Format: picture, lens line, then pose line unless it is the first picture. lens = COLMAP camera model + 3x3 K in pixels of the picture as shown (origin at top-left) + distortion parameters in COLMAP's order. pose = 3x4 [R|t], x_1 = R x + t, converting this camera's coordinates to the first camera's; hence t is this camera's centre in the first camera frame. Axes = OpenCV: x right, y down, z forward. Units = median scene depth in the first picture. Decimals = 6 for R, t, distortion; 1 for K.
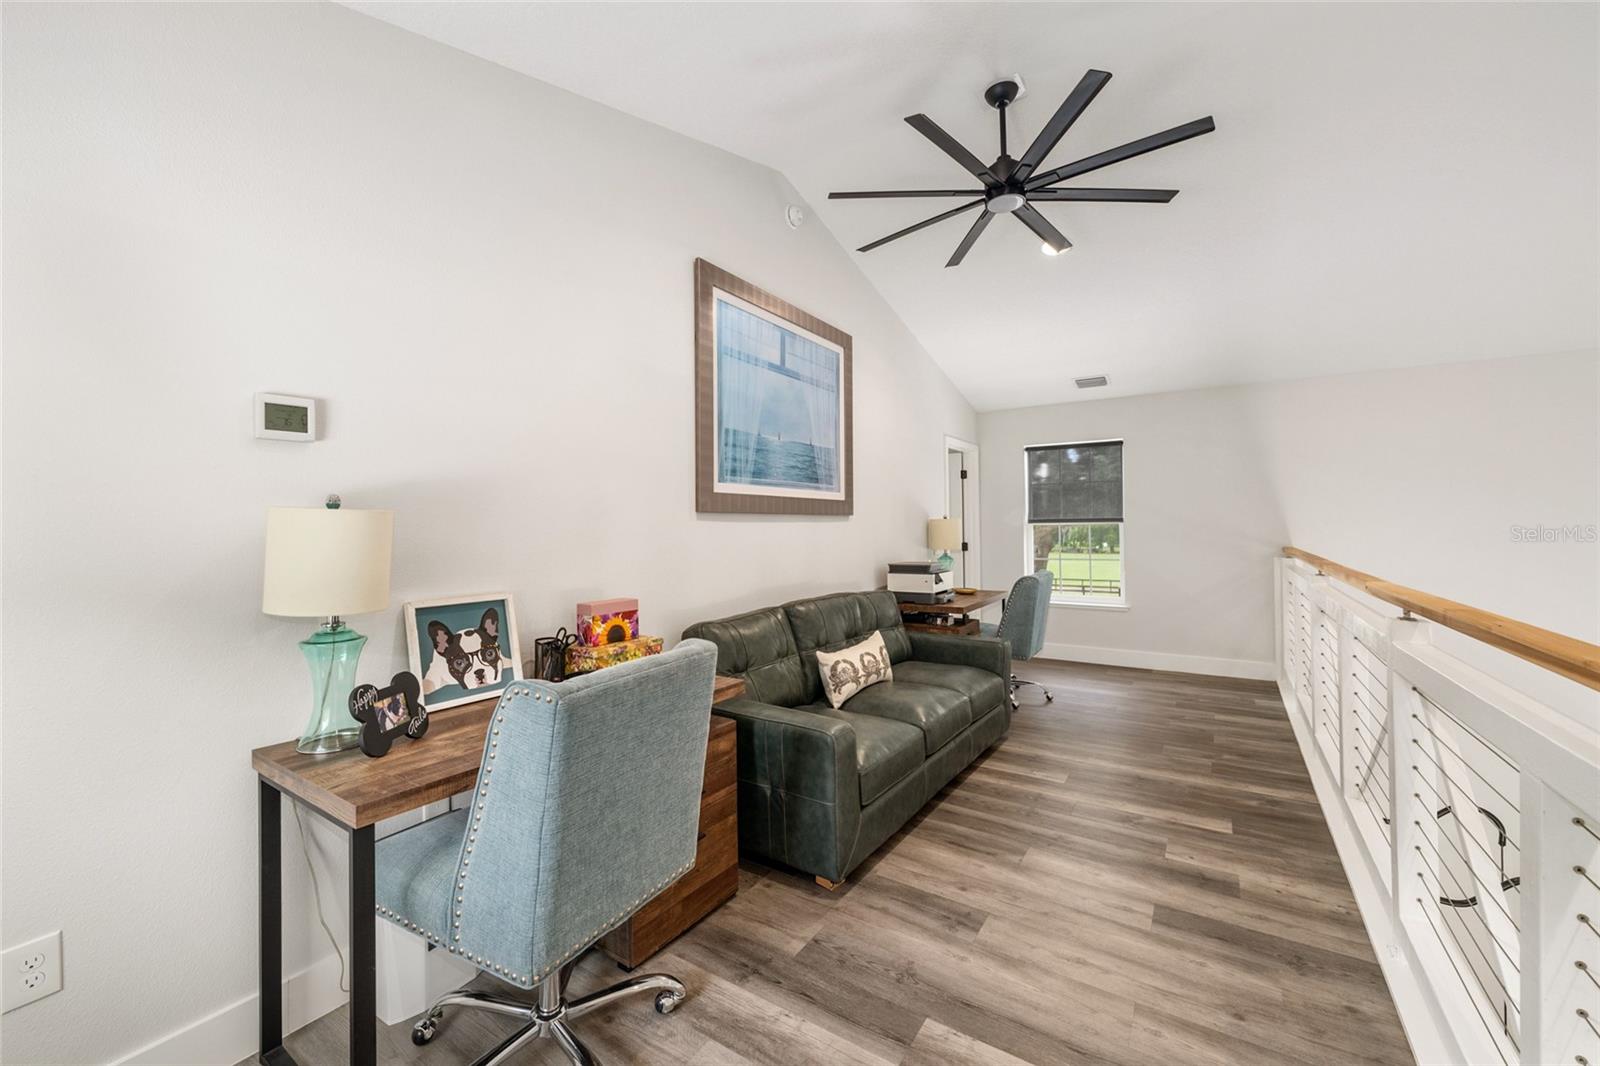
lens RADIAL K [[634.4, 0, 800.0], [0, 634.4, 533.0], [0, 0, 1]] dist [-0.000078, 0.000218]
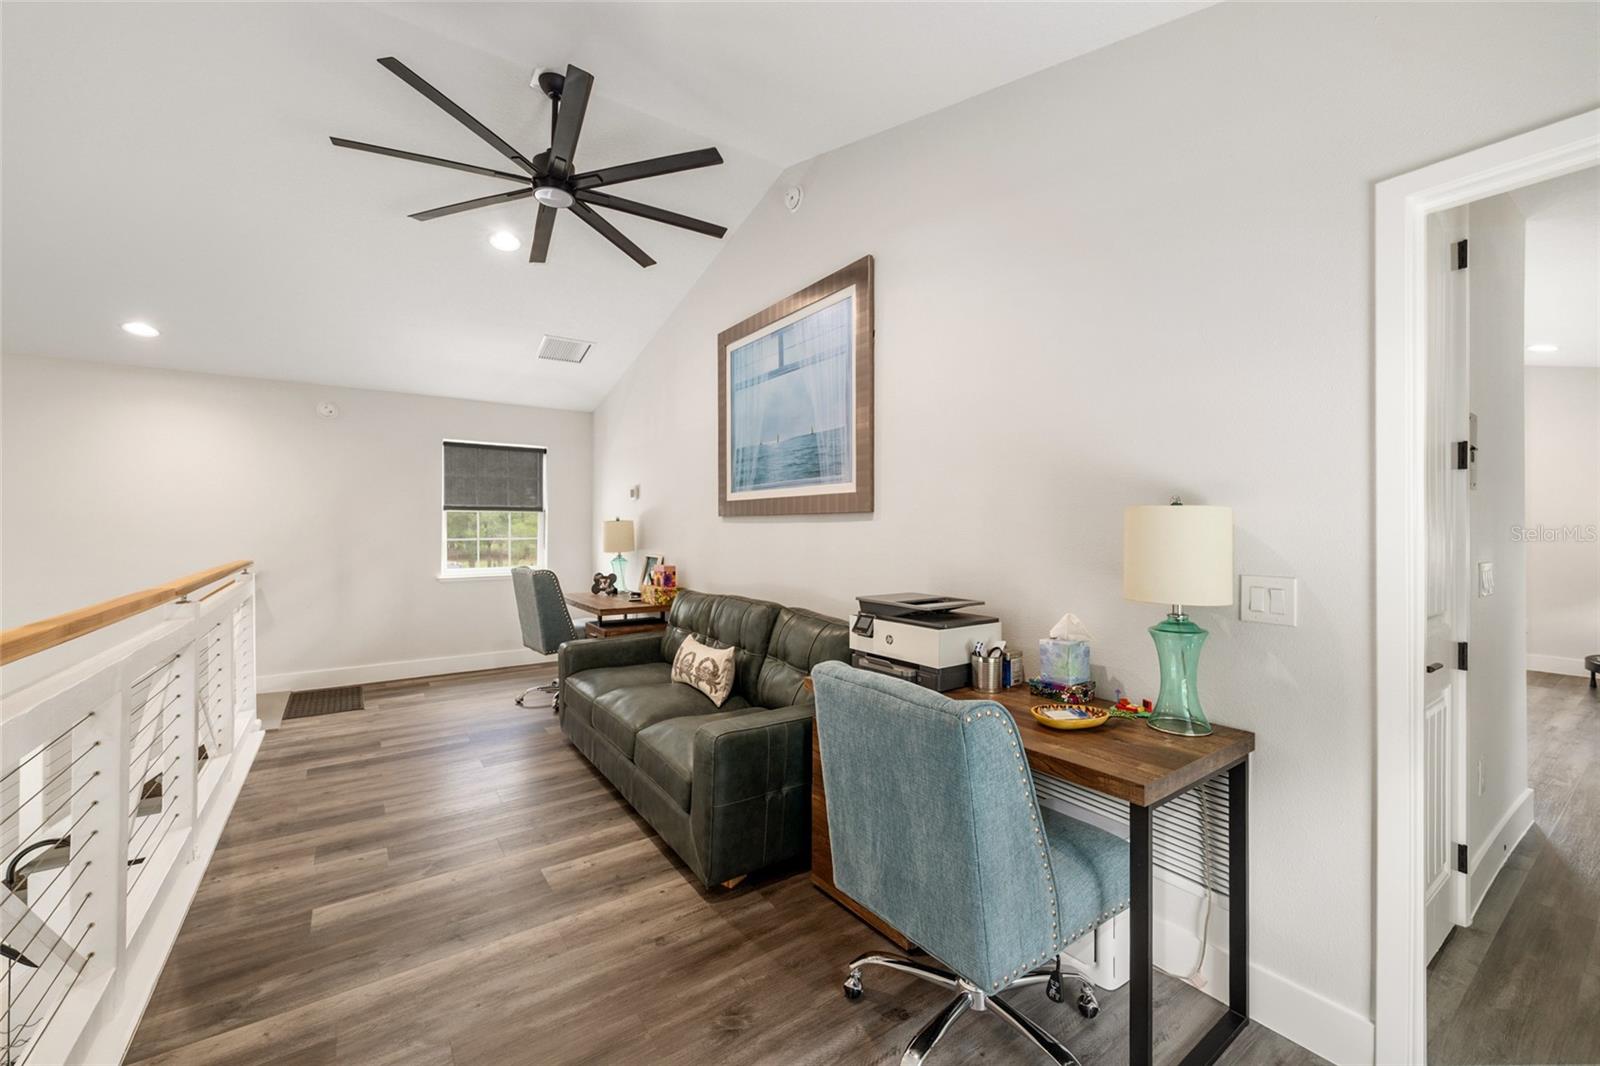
lens RADIAL K [[634.4, 0, 800.0], [0, 634.4, 533.0], [0, 0, 1]] dist [-0.000078, 0.000218]
pose [[-0.366524, 0.017070, -0.930252, 0.996409], [-0.005761, 0.999771, 0.020616, -0.024355], [0.930391, 0.012915, -0.366341, 1.553659]]
